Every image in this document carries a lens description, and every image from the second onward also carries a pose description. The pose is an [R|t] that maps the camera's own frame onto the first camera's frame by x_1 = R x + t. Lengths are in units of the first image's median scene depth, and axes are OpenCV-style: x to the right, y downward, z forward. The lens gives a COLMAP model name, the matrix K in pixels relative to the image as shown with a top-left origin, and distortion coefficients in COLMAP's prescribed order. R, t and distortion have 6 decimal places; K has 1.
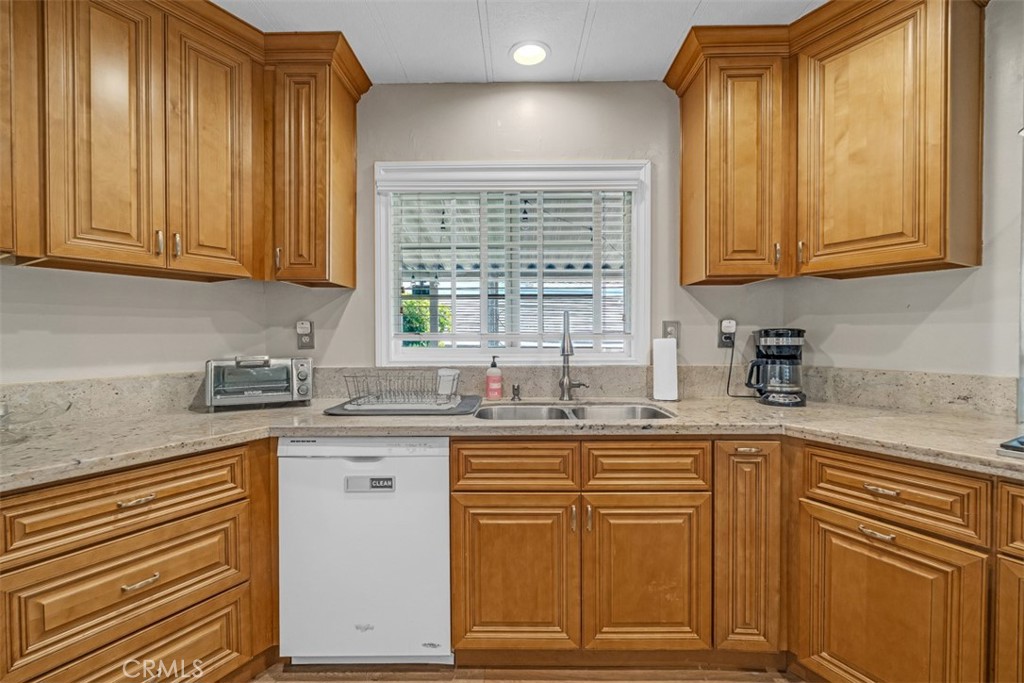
lens RADIAL K [[451.2, 0, 511.7], [0, 451.2, 341.2], [0, 0, 1]] dist [-0.003354, 0.000178]
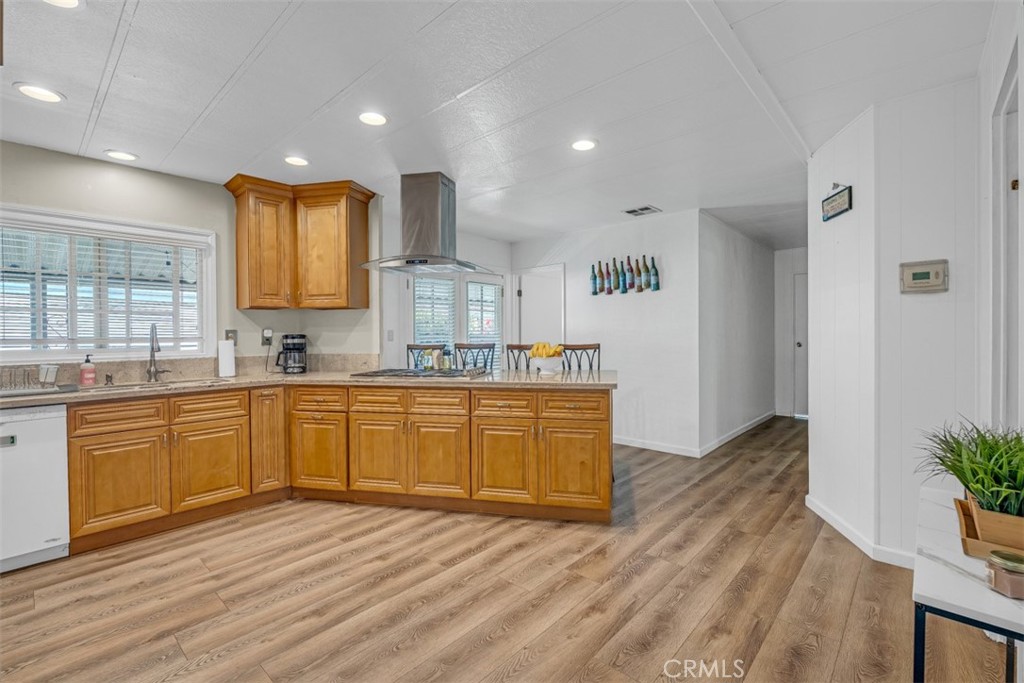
lens RADIAL K [[451.2, 0, 512.4], [0, 451.2, 336.9], [0, 0, 1]] dist [-0.003354, 0.000178]
pose [[0.666087, -0.008370, 0.745827, -0.270824], [0.019590, 0.999788, -0.006276, 0.016495], [-0.745616, 0.018791, 0.666110, -1.218579]]
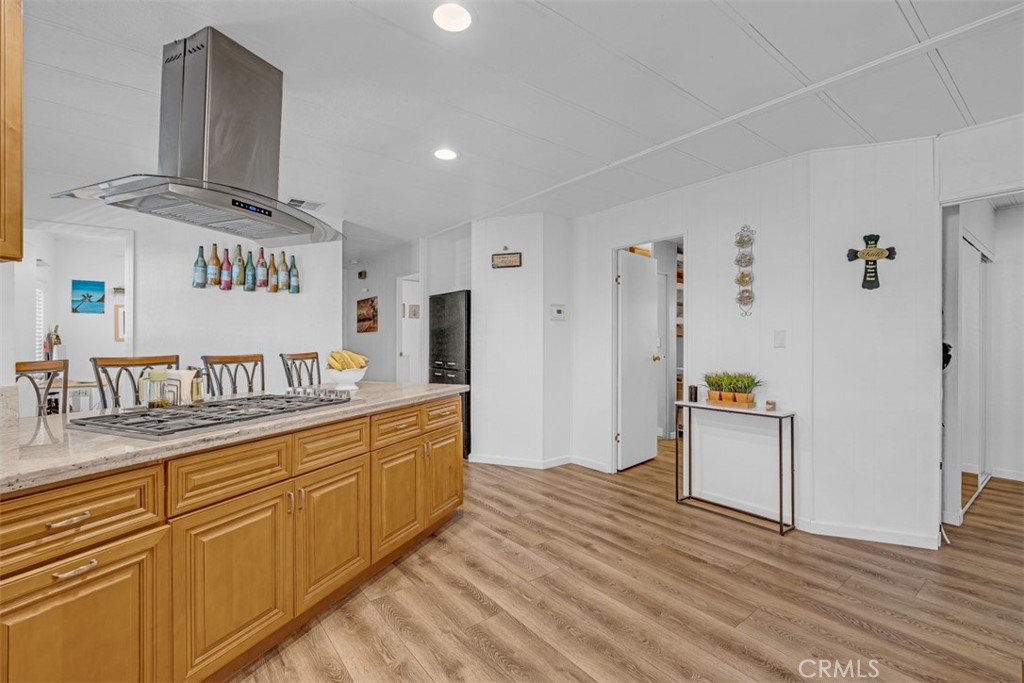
lens RADIAL K [[451.2, 0, 511.8], [0, 451.2, 350.6], [0, 0, 1]] dist [-0.003354, 0.000178]
pose [[-0.620294, -0.012575, 0.784268, -0.318111], [0.016320, 0.999448, 0.028934, -0.008011], [-0.784199, 0.030747, -0.619747, 0.700585]]
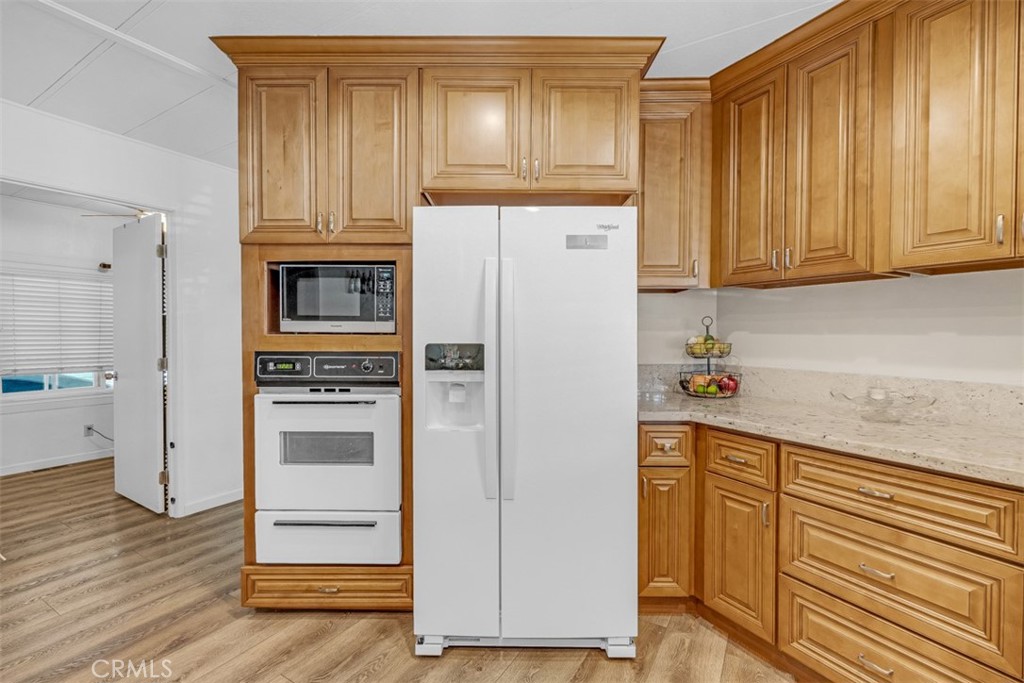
lens RADIAL K [[451.2, 0, 514.8], [0, 451.2, 342.6], [0, 0, 1]] dist [-0.003354, 0.000178]
pose [[-0.495225, 0.016167, -0.868614, 0.405465], [-0.014873, 0.999523, 0.027083, -0.012870], [0.868637, 0.026331, -0.494748, 0.616098]]
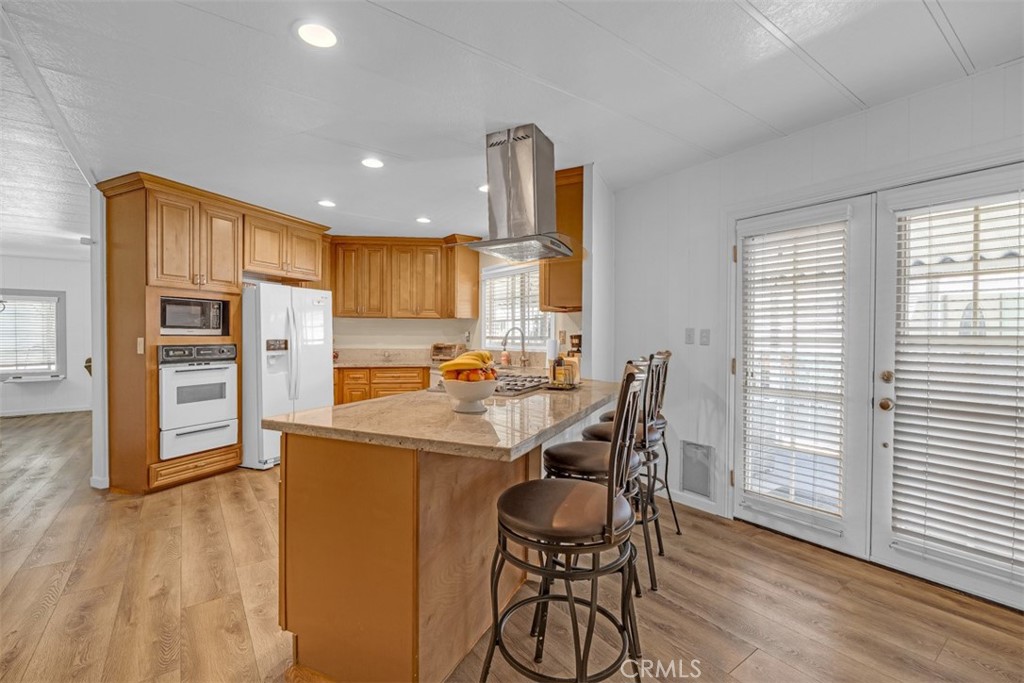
lens RADIAL K [[451.2, 0, 512.0], [0, 451.2, 340.8], [0, 0, 1]] dist [-0.003354, 0.000178]
pose [[0.598884, 0.013466, -0.800723, 2.504876], [-0.016824, 0.999850, 0.004232, -0.006960], [0.800659, 0.010937, 0.599020, -0.512369]]
